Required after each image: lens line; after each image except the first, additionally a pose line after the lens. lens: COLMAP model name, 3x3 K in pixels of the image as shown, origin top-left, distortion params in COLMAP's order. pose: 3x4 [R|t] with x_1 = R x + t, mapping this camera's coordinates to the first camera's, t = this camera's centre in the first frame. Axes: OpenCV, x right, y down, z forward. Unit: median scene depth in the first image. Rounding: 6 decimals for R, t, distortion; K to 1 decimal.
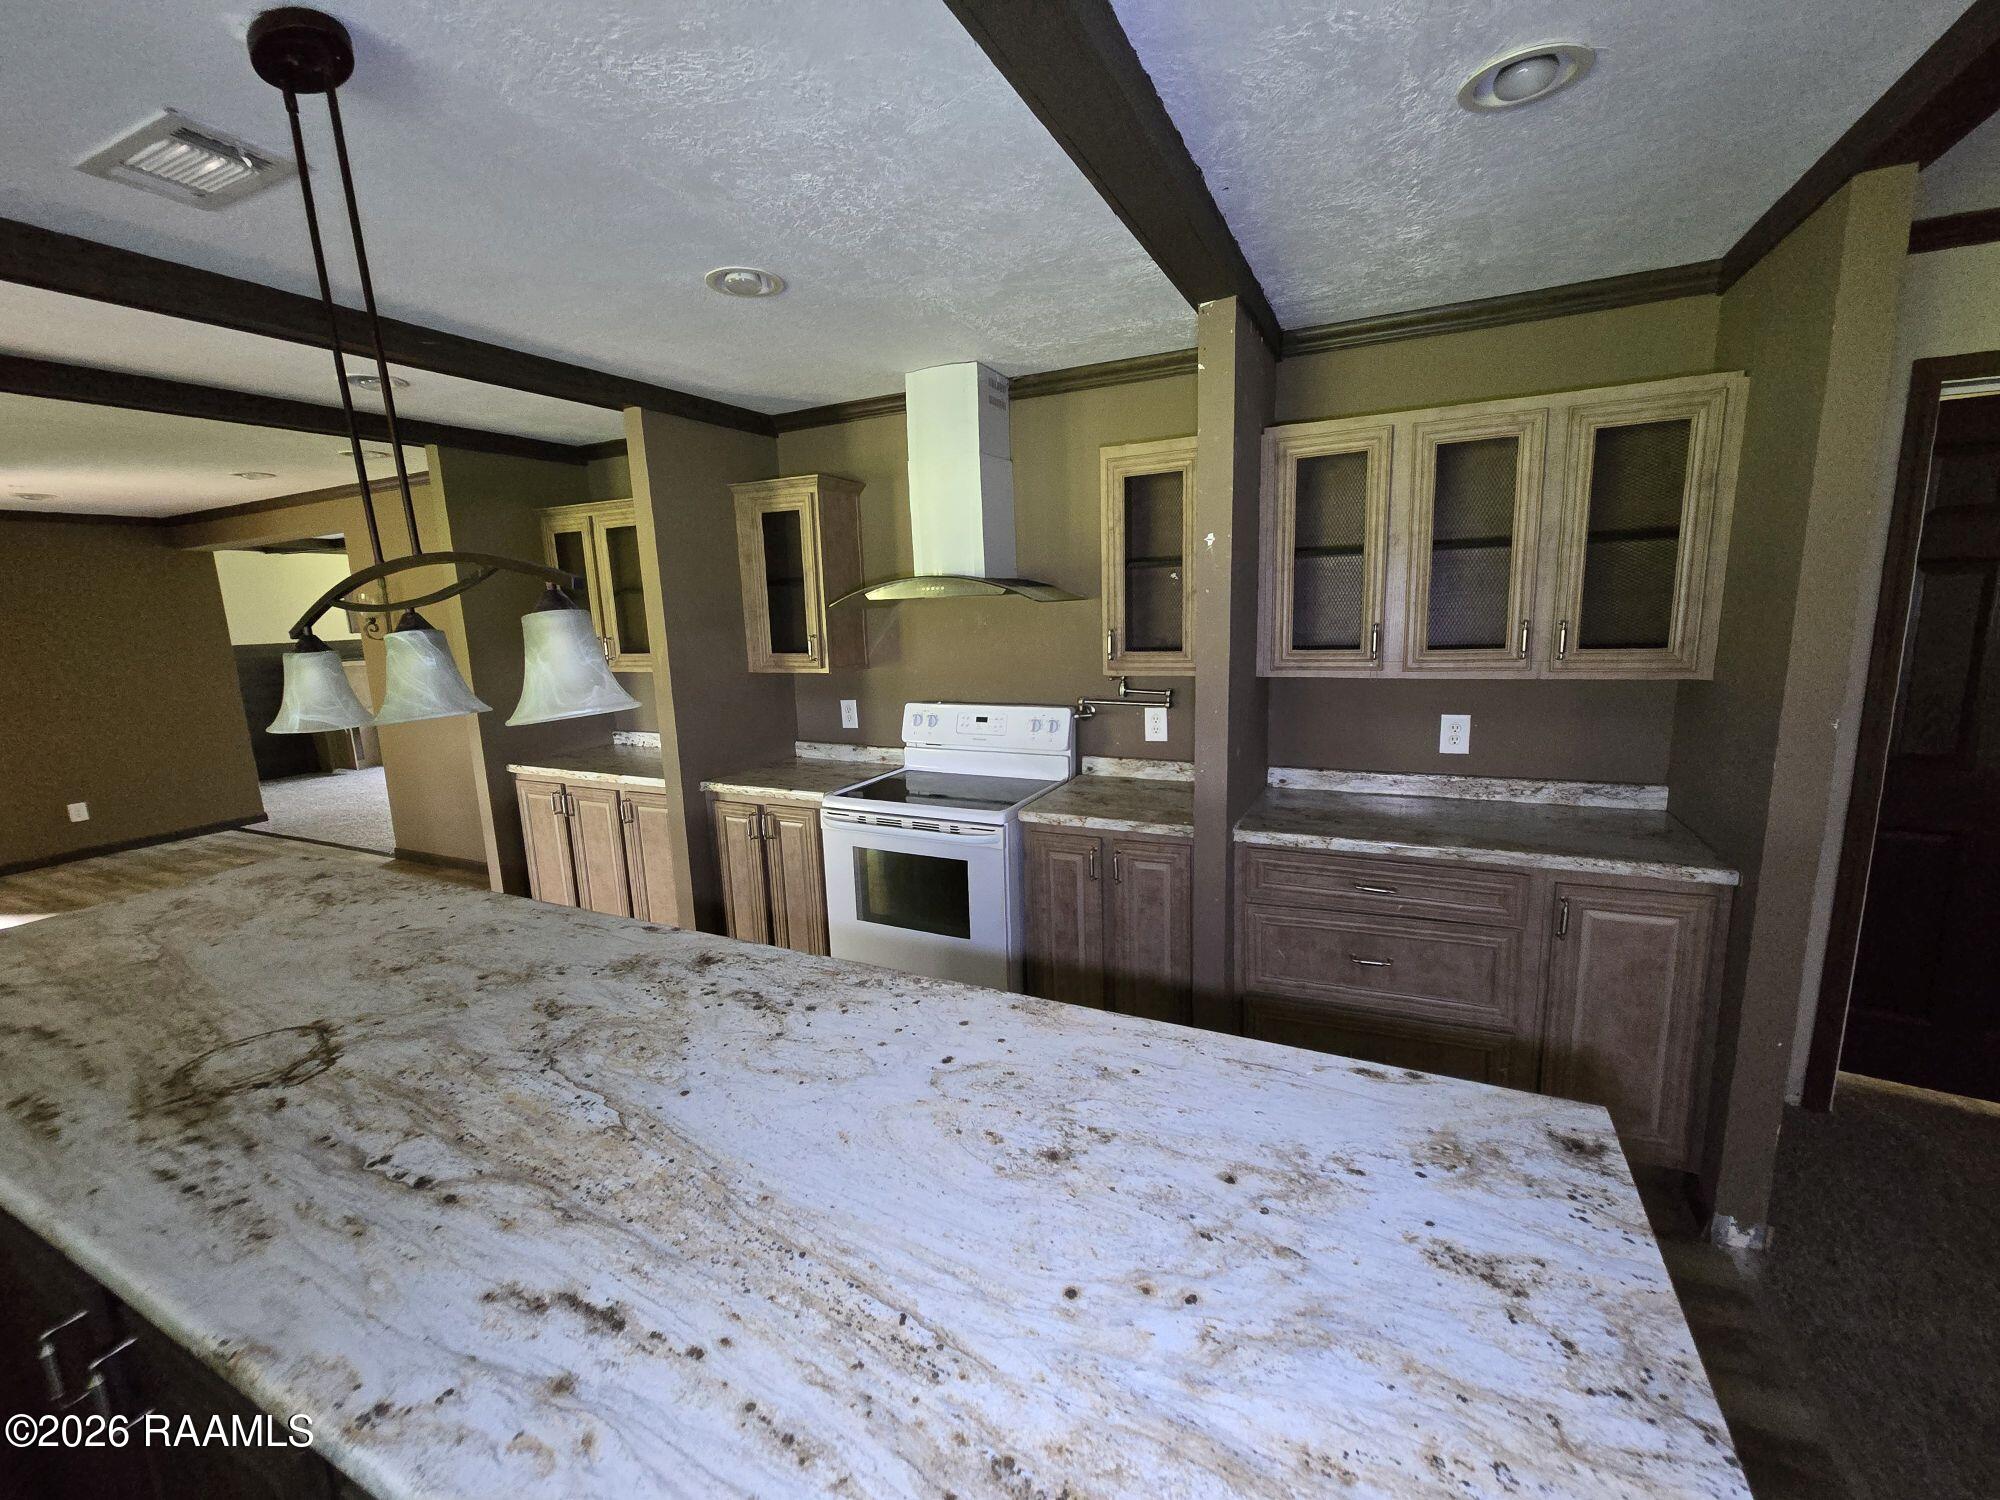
lens RADIAL K [[815.8, 0, 1047.0], [0, 815.8, 739.6], [0, 0, 1]] dist [-0.000725, -0.000199]
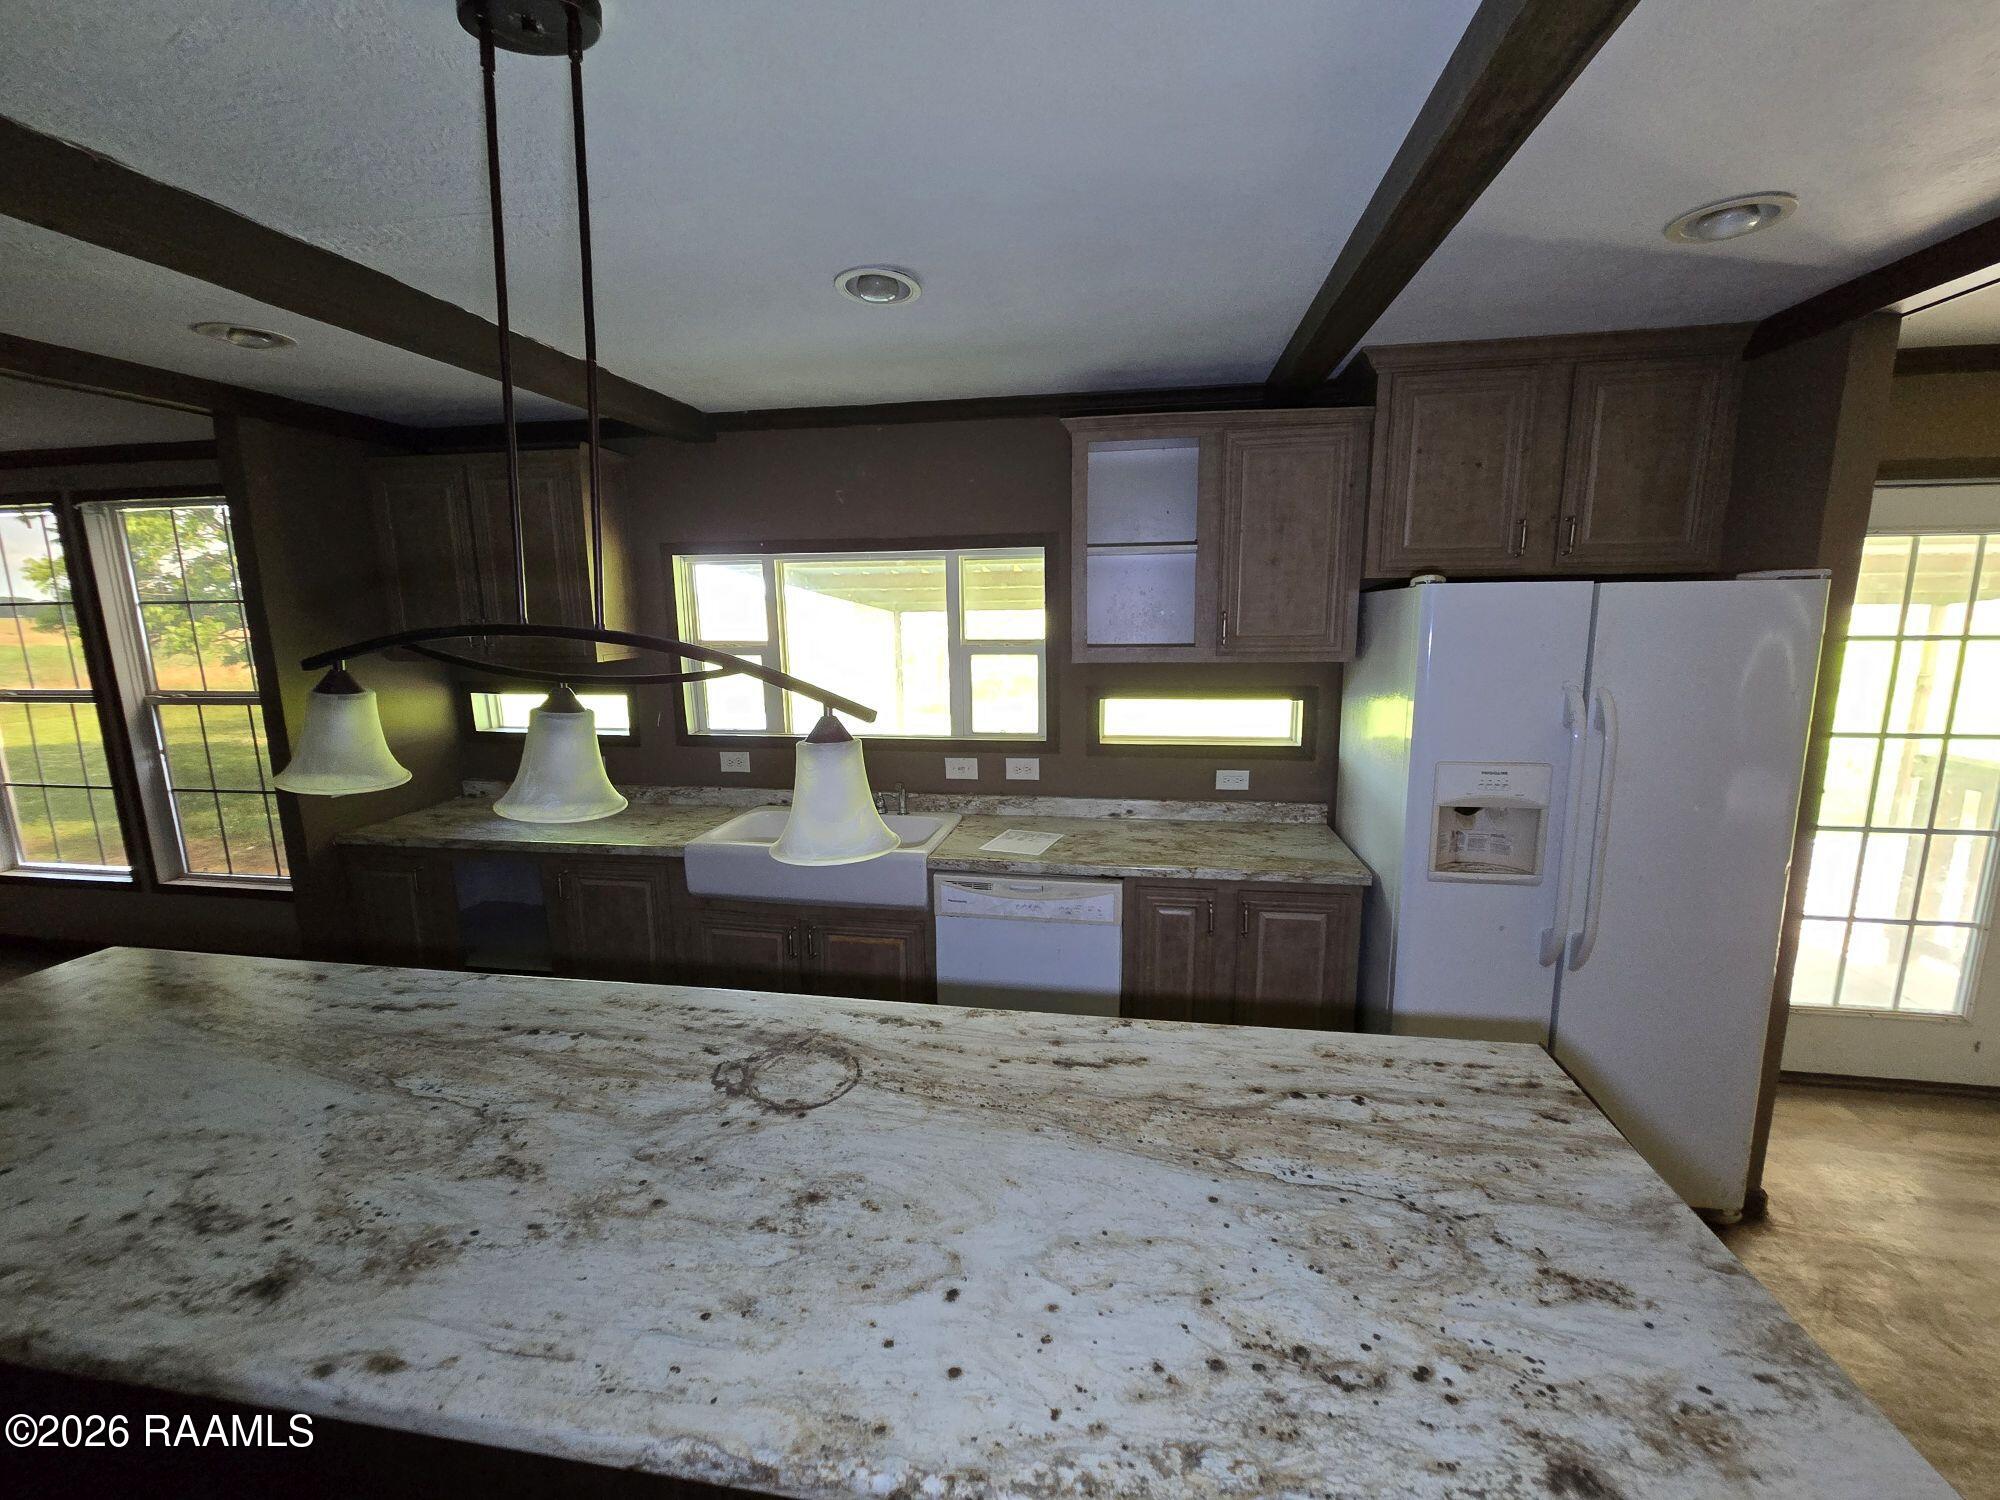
lens RADIAL K [[815.8, 0, 1047.0], [0, 815.8, 739.6], [0, 0, 1]] dist [-0.000725, -0.000199]
pose [[-0.962369, 0.084393, -0.258310, -1.035647], [-0.002906, 0.947304, 0.320322, -0.379419], [0.271731, 0.309018, -0.911411, 1.925601]]
